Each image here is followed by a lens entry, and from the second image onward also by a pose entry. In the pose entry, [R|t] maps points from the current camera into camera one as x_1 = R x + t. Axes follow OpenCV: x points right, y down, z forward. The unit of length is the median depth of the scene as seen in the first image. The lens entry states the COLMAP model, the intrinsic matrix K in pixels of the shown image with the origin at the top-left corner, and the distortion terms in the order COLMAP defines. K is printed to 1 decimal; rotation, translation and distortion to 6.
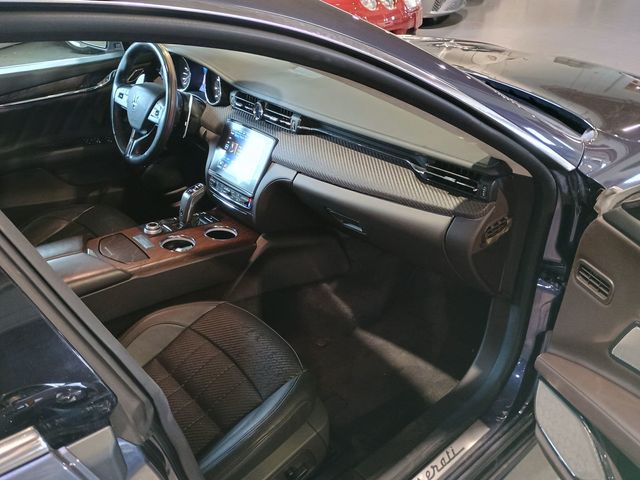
lens RADIAL K [[529.1, 0, 324.5], [0, 529.1, 240.6], [0, 0, 1]] dist [0.051395, -0.072179]
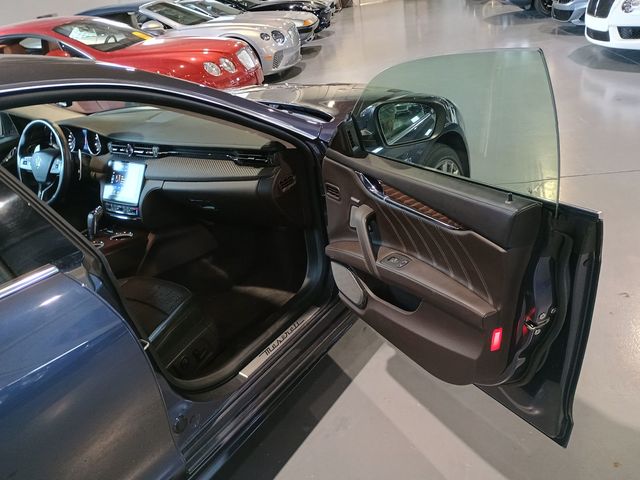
lens RADIAL K [[529.1, 0, 324.5], [0, 529.1, 240.6], [0, 0, 1]] dist [0.051395, -0.072179]
pose [[0.957591, -0.222526, 0.183032, 0.065504], [0.240196, 0.967377, -0.080549, 0.243064], [-0.159137, 0.121097, 0.979802, -0.494064]]
